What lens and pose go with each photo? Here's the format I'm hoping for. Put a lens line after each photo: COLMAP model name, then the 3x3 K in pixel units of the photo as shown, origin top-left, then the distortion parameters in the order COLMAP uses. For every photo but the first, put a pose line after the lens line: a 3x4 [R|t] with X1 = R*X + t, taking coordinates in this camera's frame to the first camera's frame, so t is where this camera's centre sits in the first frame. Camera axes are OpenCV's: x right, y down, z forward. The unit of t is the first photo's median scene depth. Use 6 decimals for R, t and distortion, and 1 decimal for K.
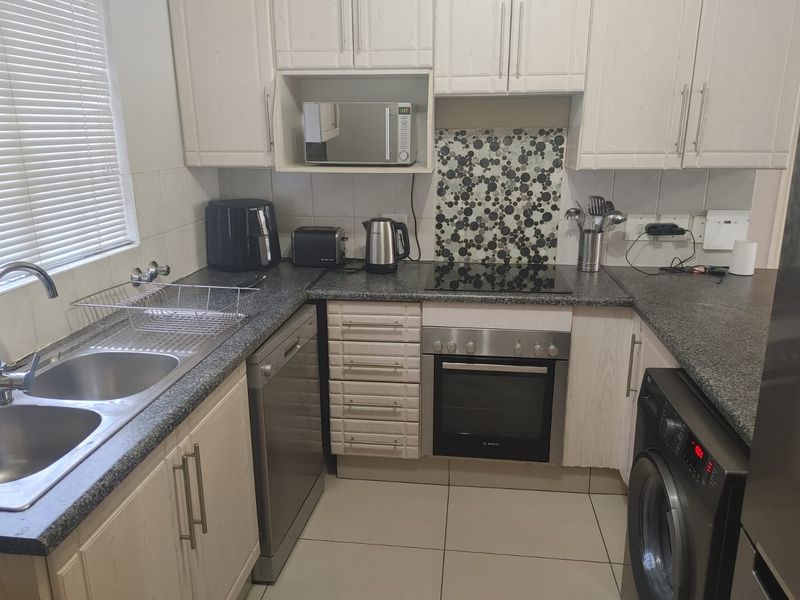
lens RADIAL K [[619.0, 0, 400.0], [0, 619.0, 300.0], [0, 0, 1]] dist [0.103254, -0.136533]
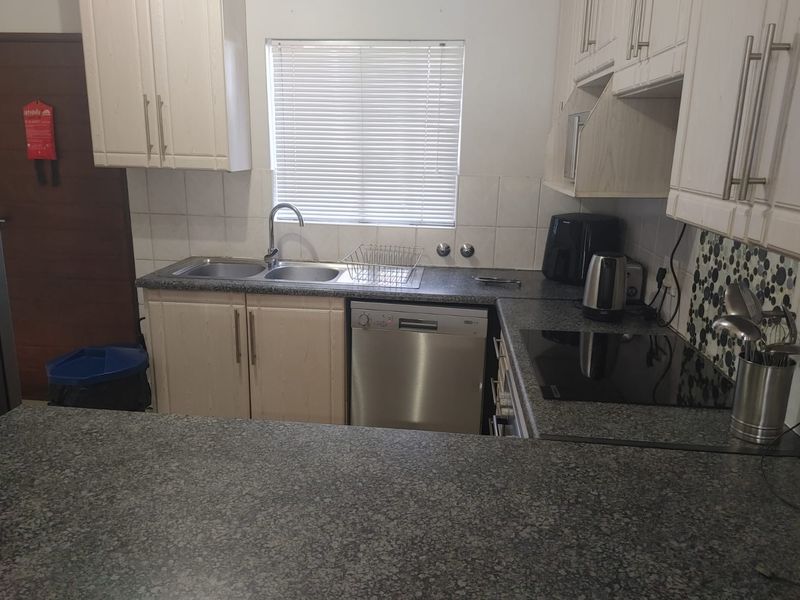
lens RADIAL K [[619.0, 0, 400.0], [0, 619.0, 300.0], [0, 0, 1]] dist [0.103254, -0.136533]
pose [[0.027846, 0.245374, -0.969028, 0.731794], [-0.291863, 0.929159, 0.226892, -0.172446], [0.956055, 0.276505, 0.097489, 0.648894]]
